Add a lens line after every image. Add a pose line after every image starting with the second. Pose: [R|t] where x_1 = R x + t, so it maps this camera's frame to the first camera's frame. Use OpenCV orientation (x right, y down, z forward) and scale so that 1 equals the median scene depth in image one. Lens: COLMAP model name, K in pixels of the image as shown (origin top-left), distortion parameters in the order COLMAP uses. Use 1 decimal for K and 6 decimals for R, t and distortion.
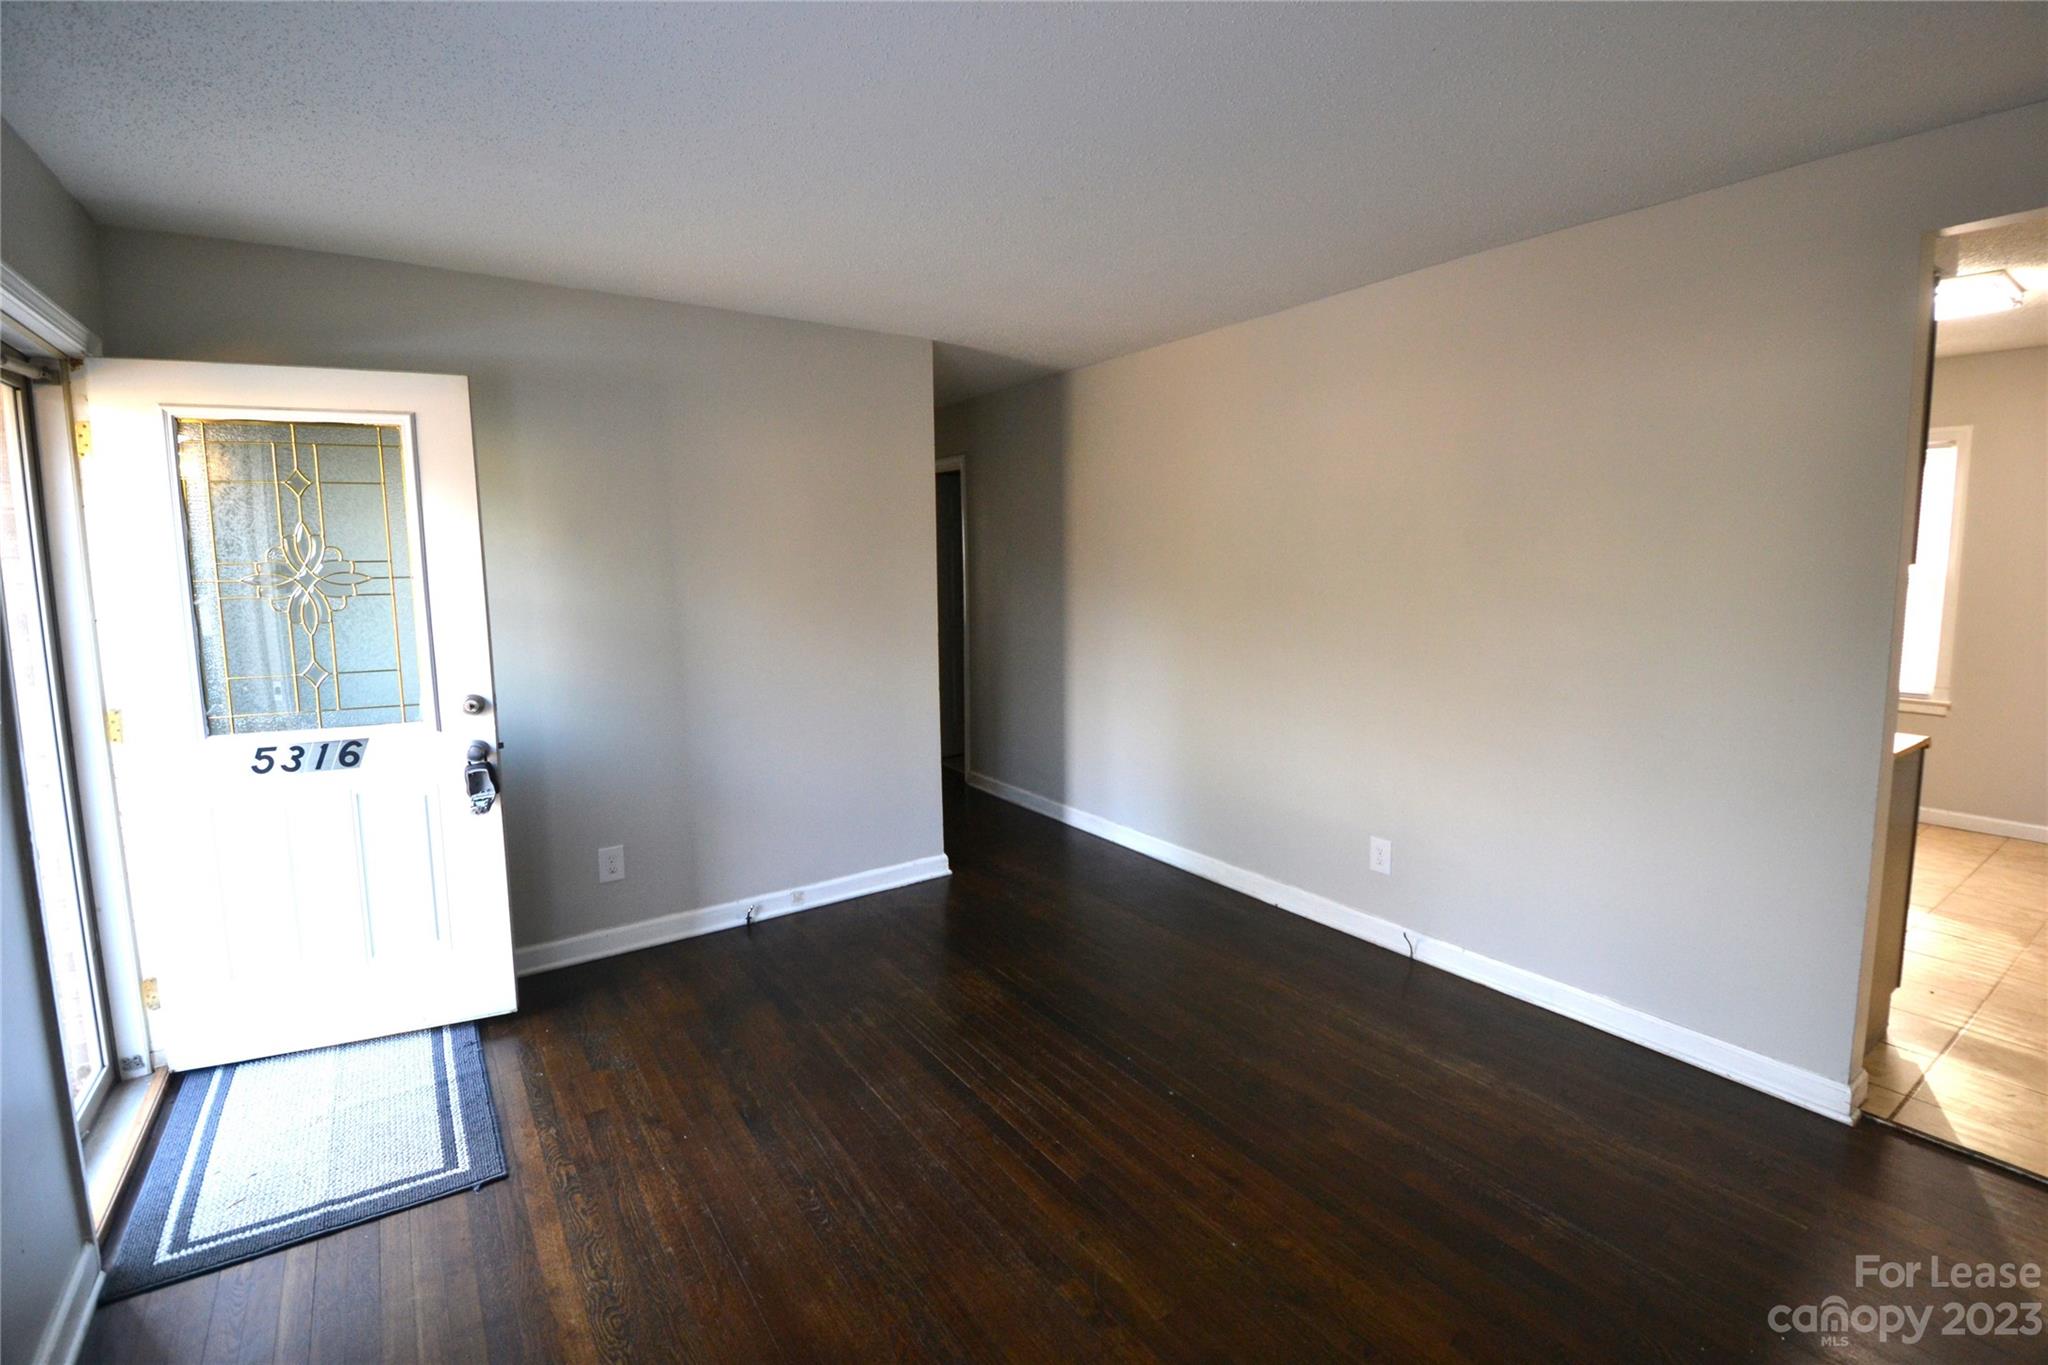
lens RADIAL K [[910.8, 0, 1026.8], [0, 910.8, 657.8], [0, 0, 1]] dist [0.020231, -0.026809]
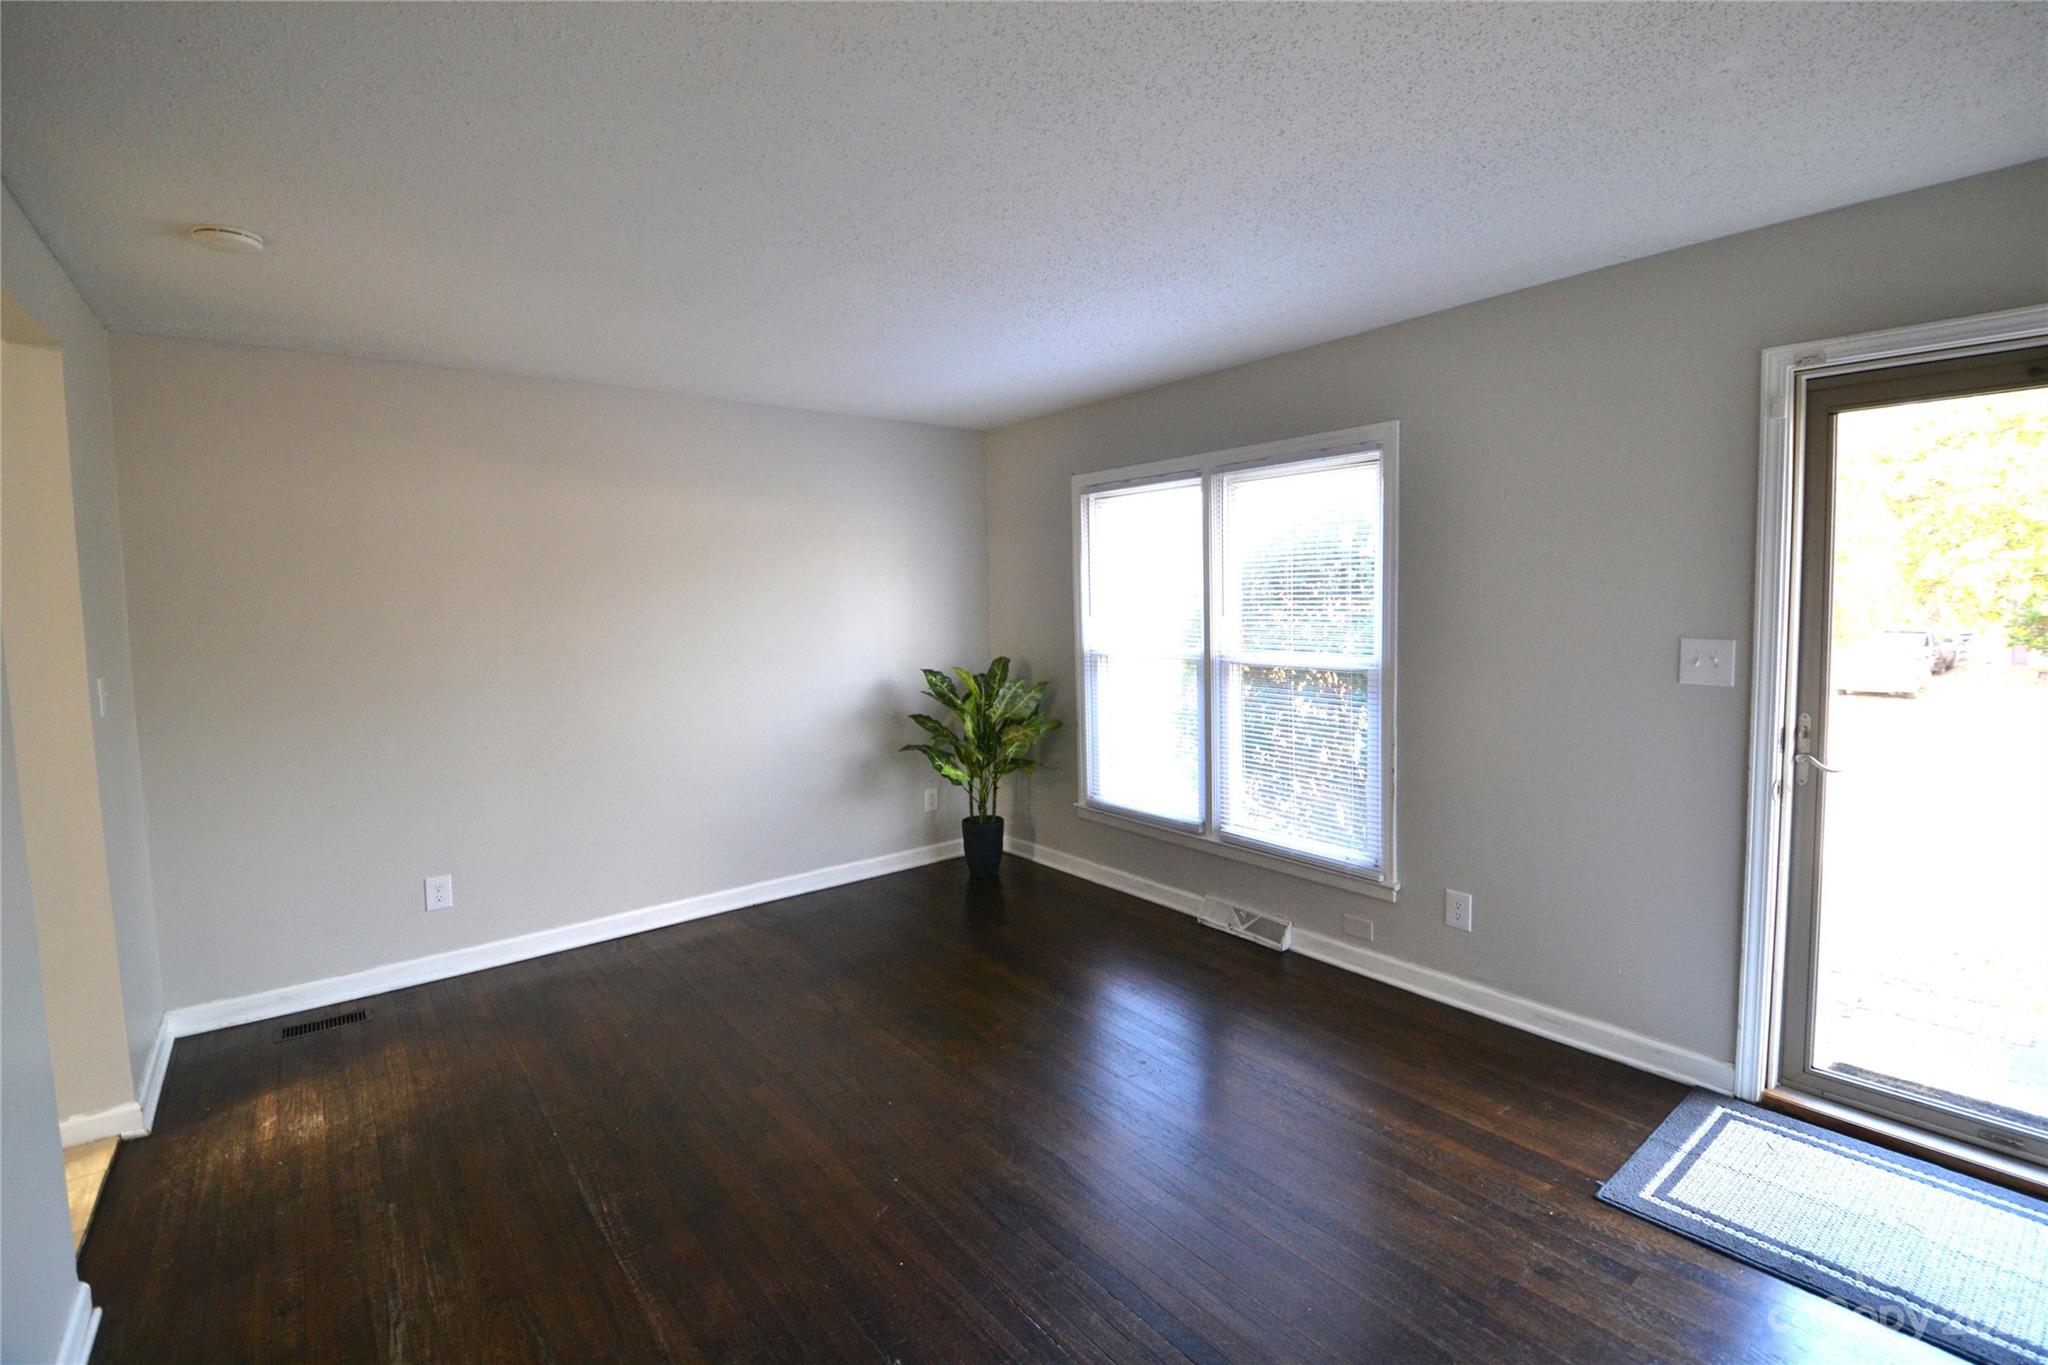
lens RADIAL K [[910.8, 0, 1026.8], [0, 910.8, 657.8], [0, 0, 1]] dist [0.020231, -0.026809]
pose [[-0.997449, 0.036817, -0.061163, 0.067744], [0.024985, 0.982603, 0.184028, -0.162653], [0.066875, 0.182030, -0.981016, 1.393618]]
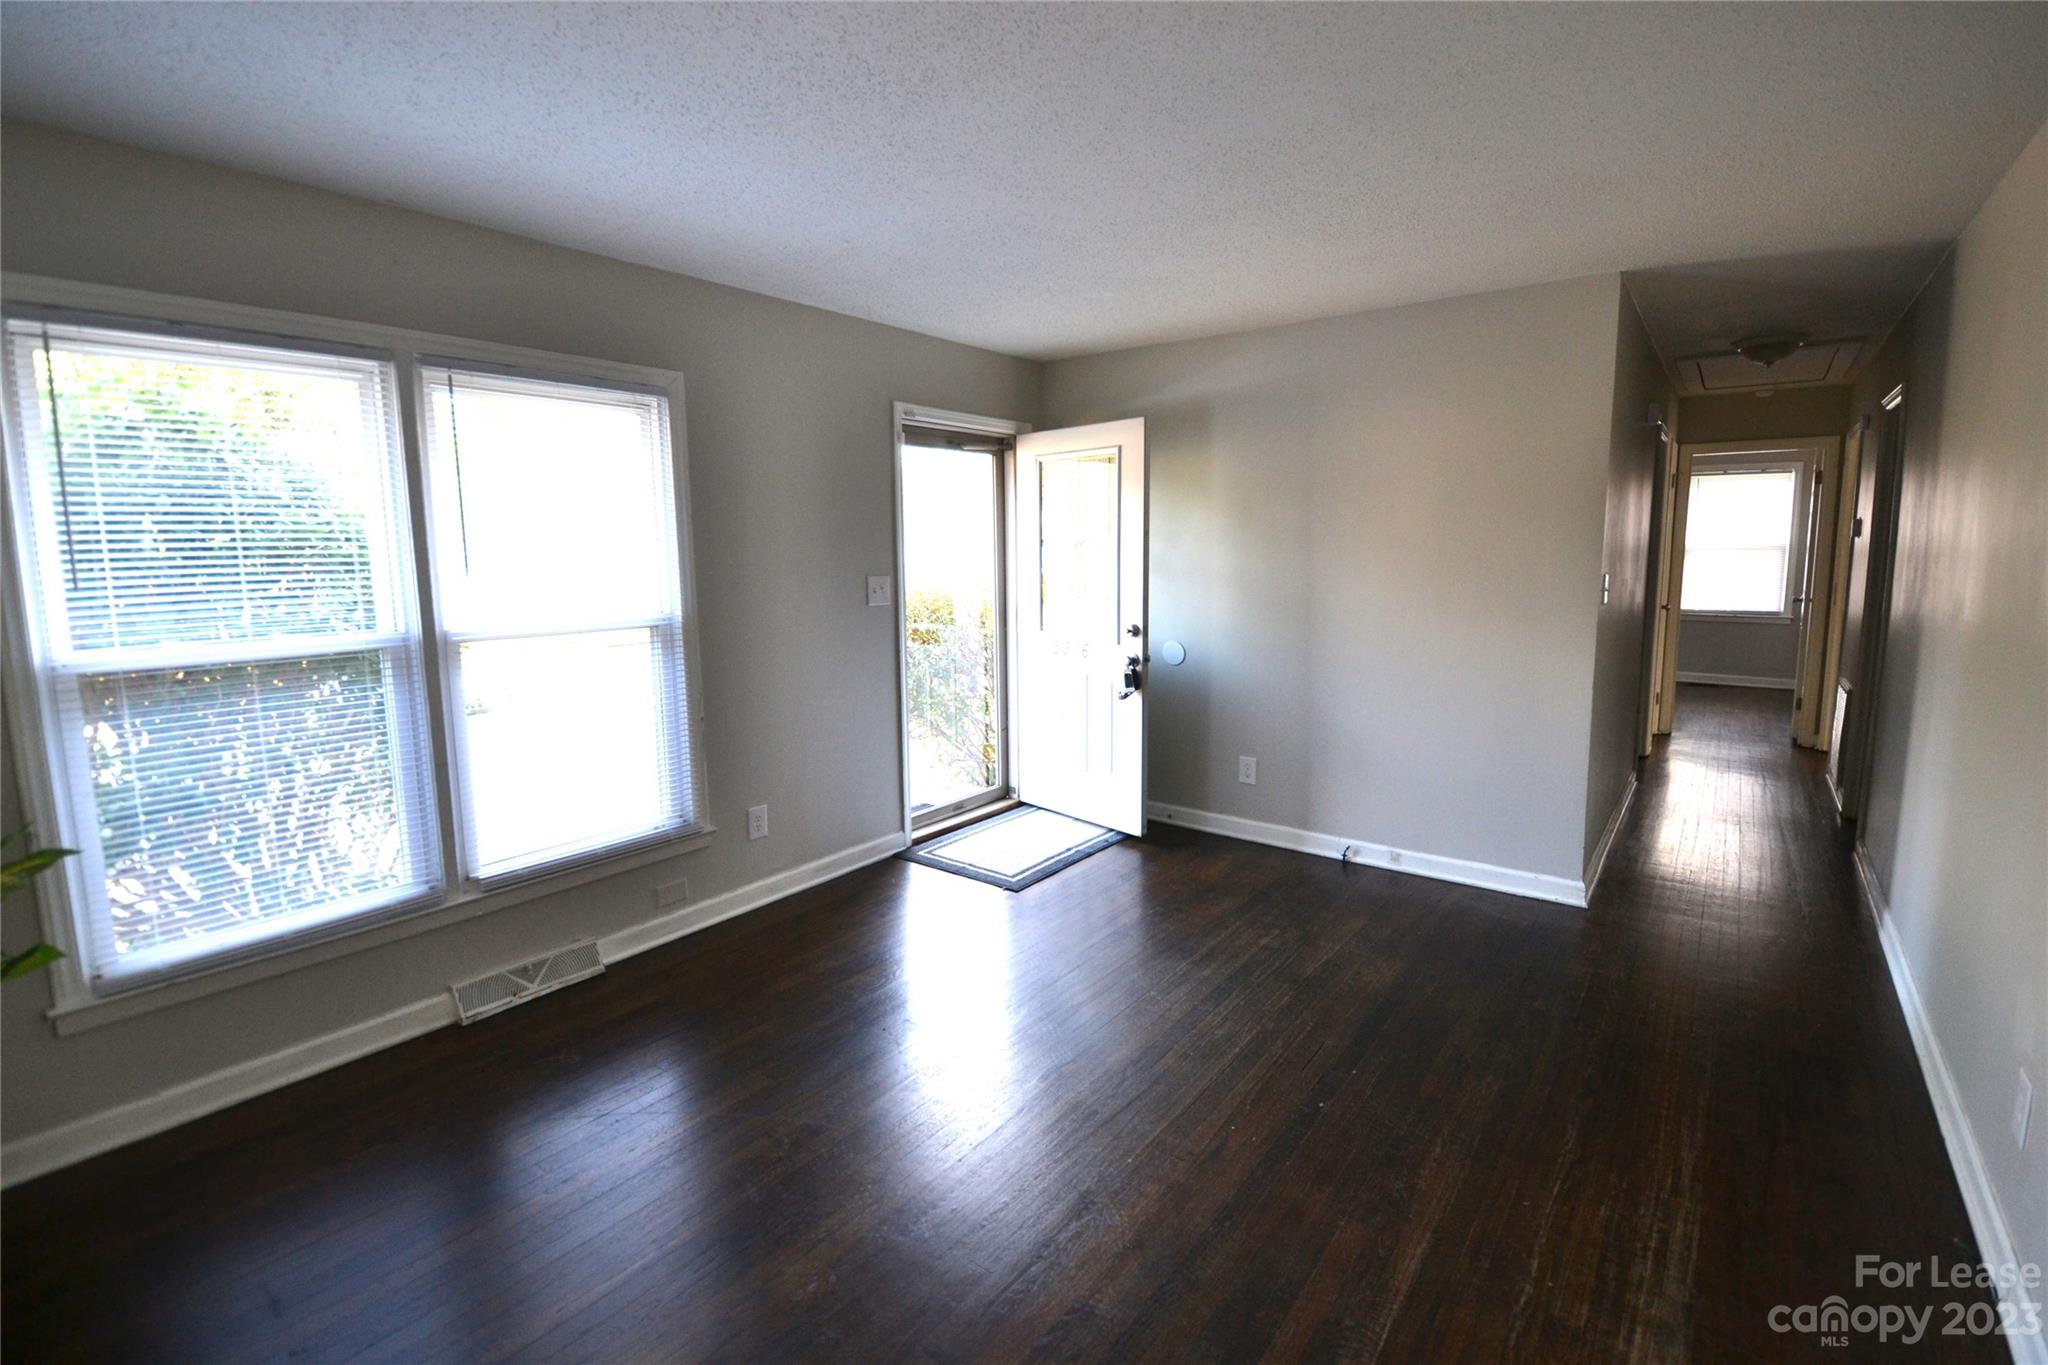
lens RADIAL K [[910.8, 0, 1026.8], [0, 910.8, 657.8], [0, 0, 1]] dist [0.020231, -0.026809]
pose [[0.300957, 0.123910, -0.945554, 0.780610], [-0.099702, 0.990177, 0.098024, -0.034384], [0.948412, 0.064773, 0.310354, 0.339445]]
